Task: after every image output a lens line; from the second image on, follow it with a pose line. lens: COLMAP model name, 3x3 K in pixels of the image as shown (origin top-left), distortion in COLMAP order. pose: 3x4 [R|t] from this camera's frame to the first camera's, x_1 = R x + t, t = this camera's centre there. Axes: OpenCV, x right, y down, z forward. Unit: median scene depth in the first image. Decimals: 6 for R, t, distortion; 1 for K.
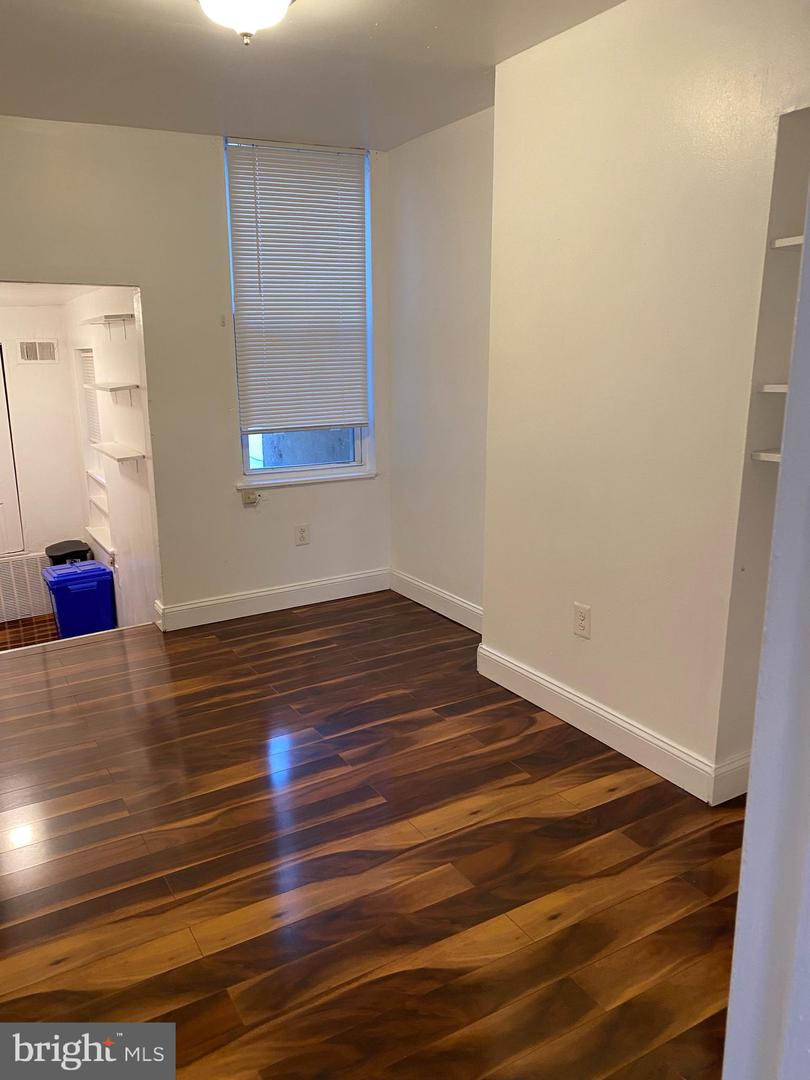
lens RADIAL K [[832.8, 0, 405.0], [0, 832.8, 540.0], [0, 0, 1]] dist [0.005866, 0.001857]
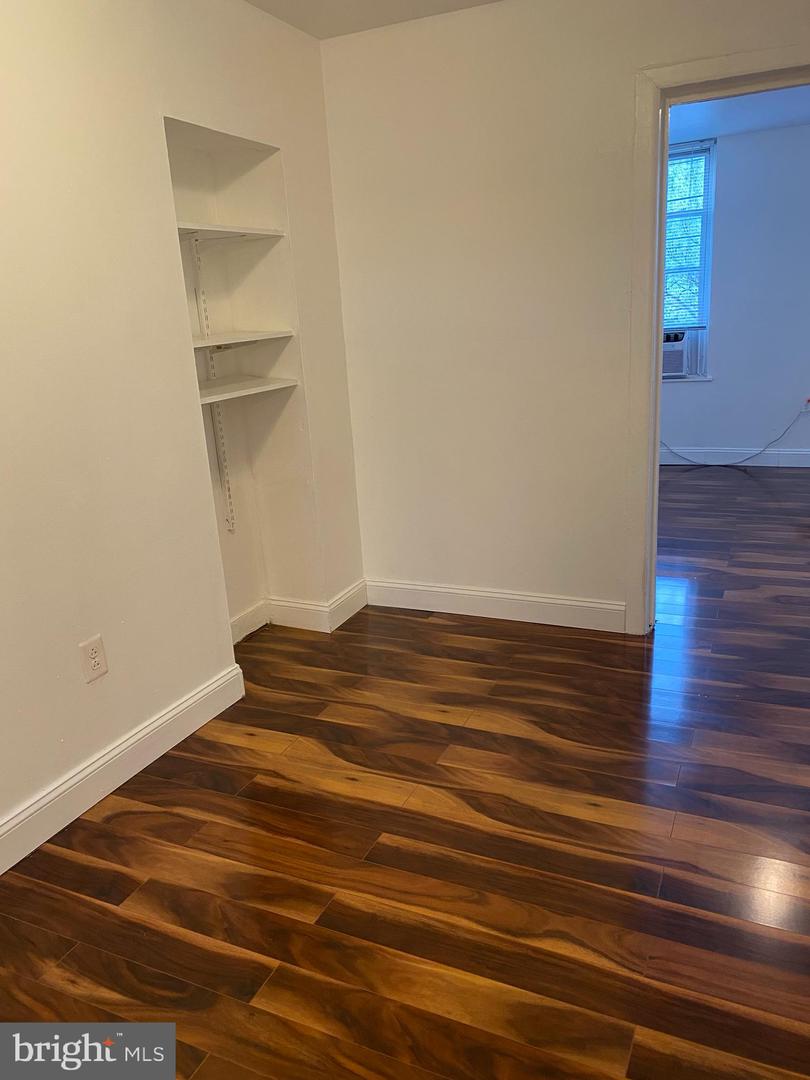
lens RADIAL K [[817.8, 0, 406.0], [0, 817.8, 555.7], [0, 0, 1]] dist [0.005394, -0.006996]
pose [[-0.576715, -0.187549, 0.795126, -0.671331], [0.258976, 0.881121, 0.395672, -0.264175], [-0.774810, 0.434109, -0.459586, 1.306625]]
